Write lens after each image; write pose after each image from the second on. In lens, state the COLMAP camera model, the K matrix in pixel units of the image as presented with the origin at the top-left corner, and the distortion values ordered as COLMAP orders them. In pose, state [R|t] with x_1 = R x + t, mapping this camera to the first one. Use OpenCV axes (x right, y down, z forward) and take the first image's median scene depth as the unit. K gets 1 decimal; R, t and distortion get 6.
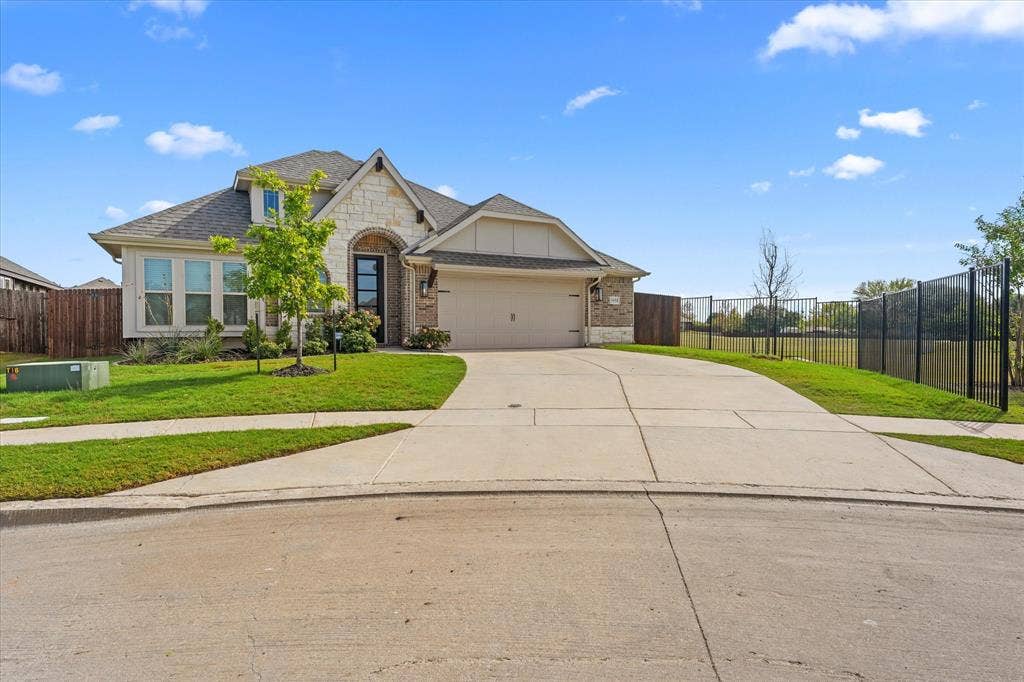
lens RADIAL K [[514.3, 0, 504.1], [0, 514.3, 341.8], [0, 0, 1]] dist [0.000668, 0.000136]
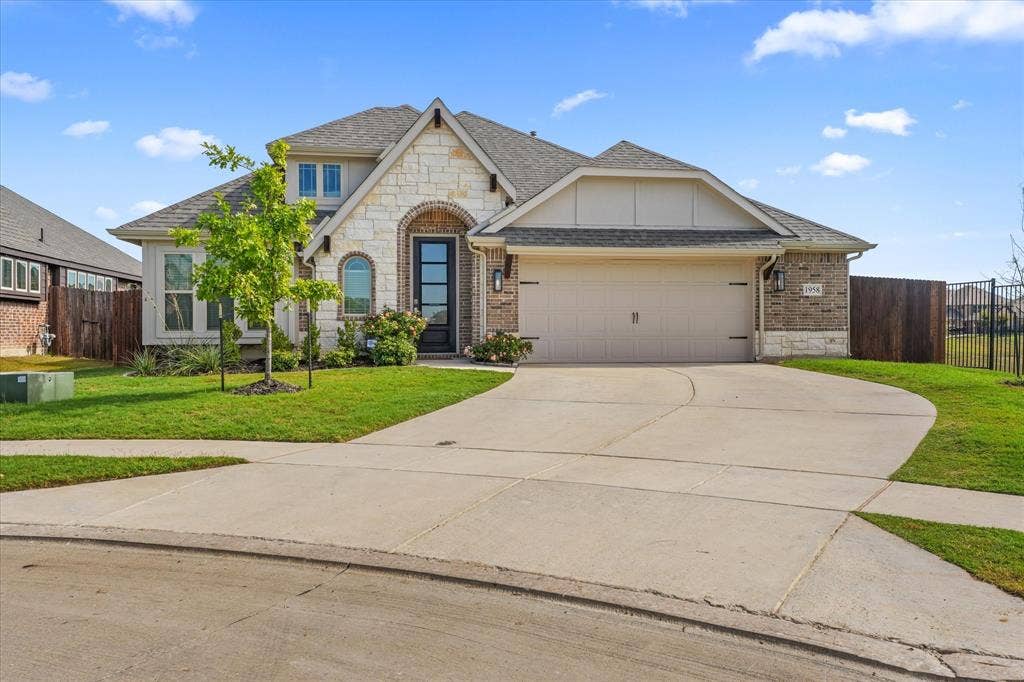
lens RADIAL K [[725.5, 0, 512.0], [0, 725.5, 341.0], [0, 0, 1]] dist [0.010942, 0.001898]
pose [[0.942860, 0.004382, -0.333162, 0.210937], [-0.008216, 0.999915, -0.010100, -0.005546], [0.333089, 0.012260, 0.942816, 0.027466]]
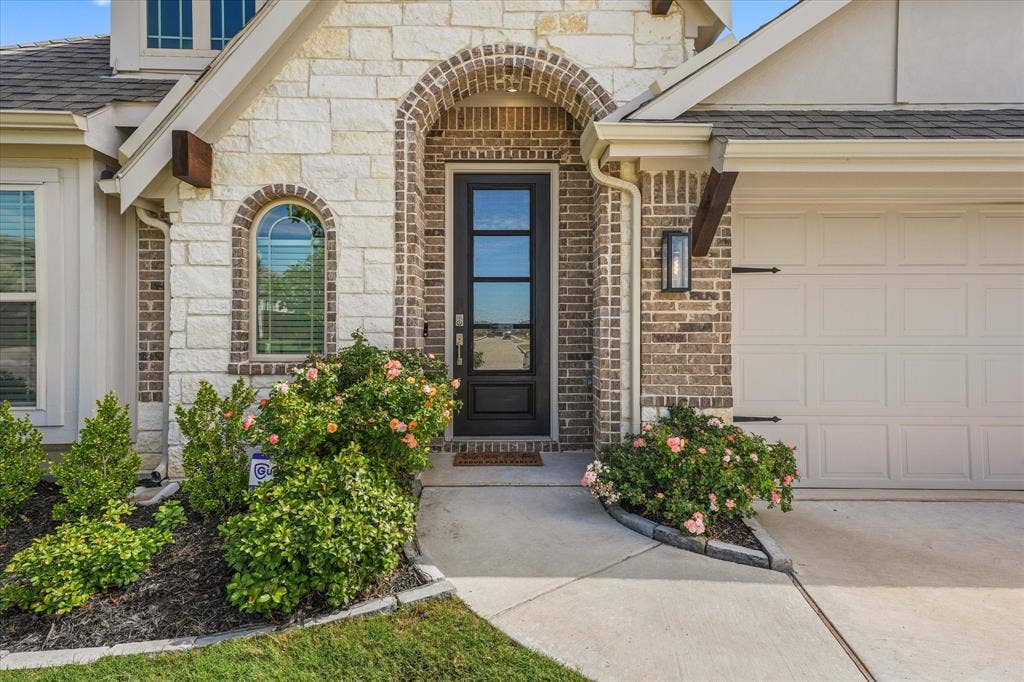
lens RADIAL K [[514.3, 0, 504.1], [0, 514.3, 341.8], [0, 0, 1]] dist [0.000668, 0.000136]
pose [[0.887871, 0.007932, -0.460024, -0.113406], [-0.014202, 0.999847, -0.010170, -0.058424], [0.459873, 0.015563, 0.887848, 0.734592]]
